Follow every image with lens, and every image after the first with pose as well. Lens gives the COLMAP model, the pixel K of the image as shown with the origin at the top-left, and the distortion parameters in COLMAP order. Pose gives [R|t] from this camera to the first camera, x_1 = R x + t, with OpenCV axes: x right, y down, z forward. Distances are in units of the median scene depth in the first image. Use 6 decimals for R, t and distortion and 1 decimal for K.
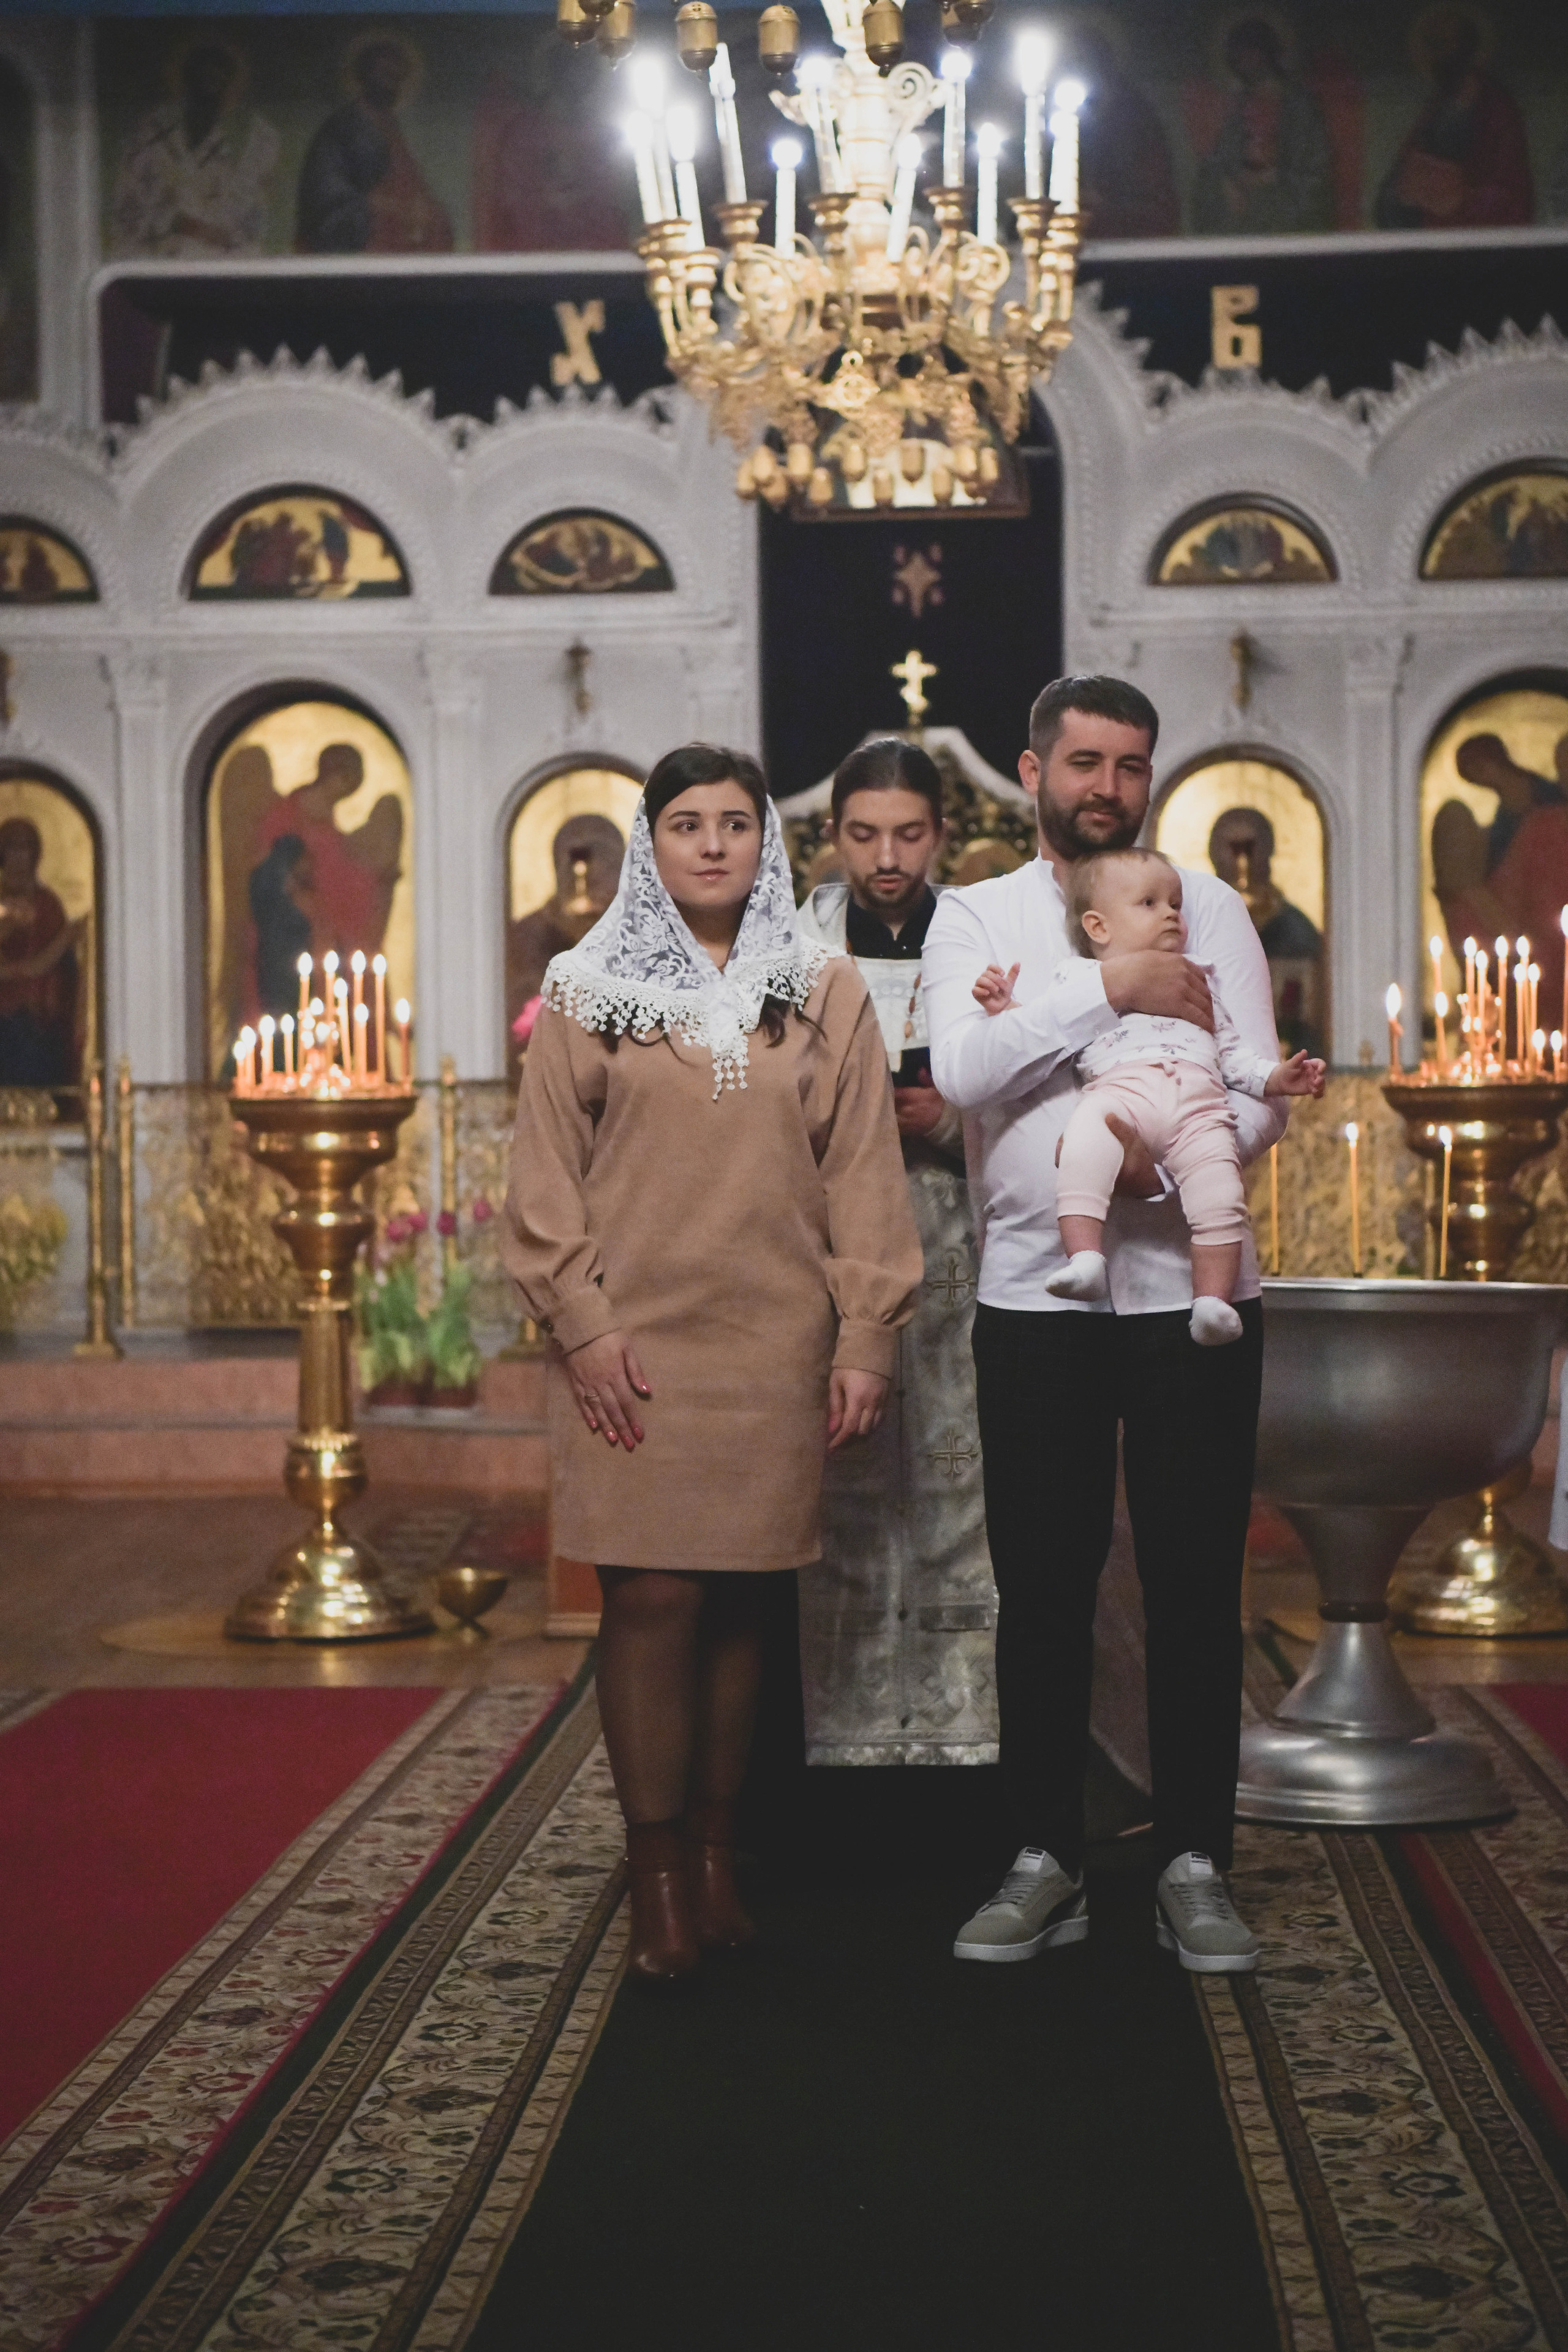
lens RADIAL K [[4753.0, 0, 784.0], [0, 4753.0, 1176.0], [0, 0, 1]] dist [0.129685, 0.016123]
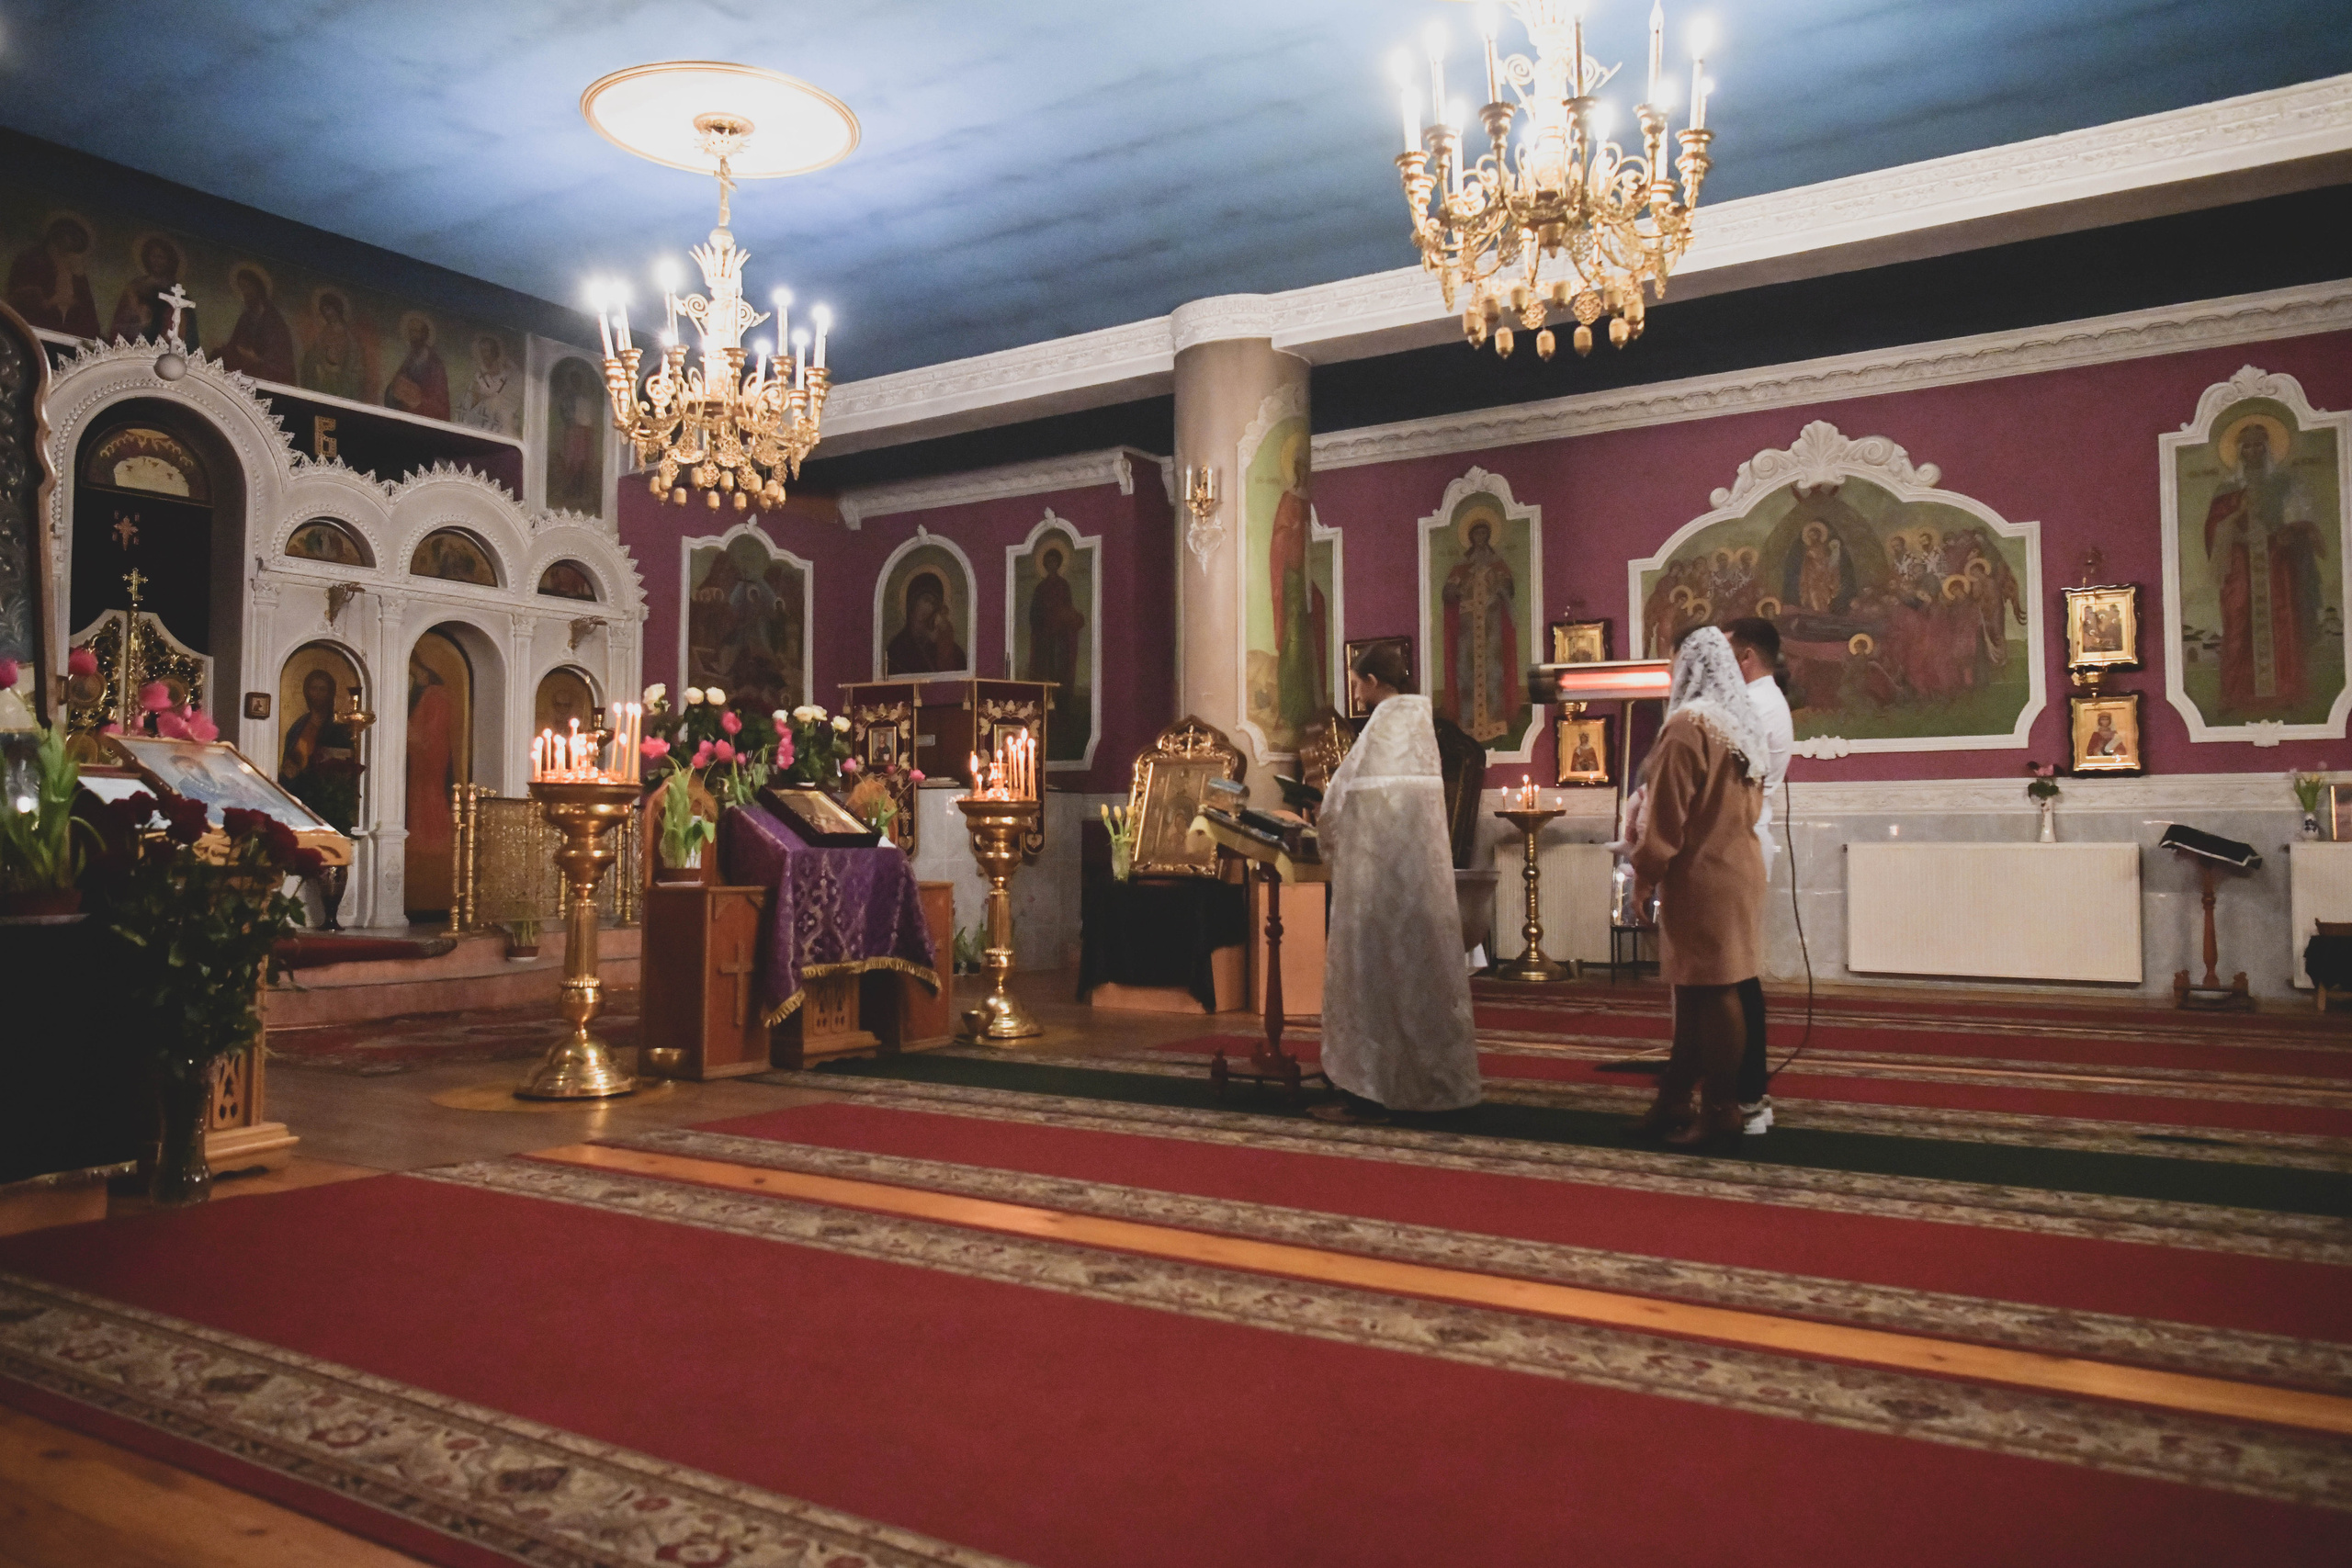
lens RADIAL K [[1657.7, 0, 1230.8], [0, 1657.7, 783.3], [0, 0, 1]] dist [-0.005053, -0.001563]
pose [[0.504334, 0.046389, 0.862261, -0.494661], [0.003112, 0.998452, -0.055536, 0.017497], [-0.863503, 0.030692, 0.503409, 0.492902]]
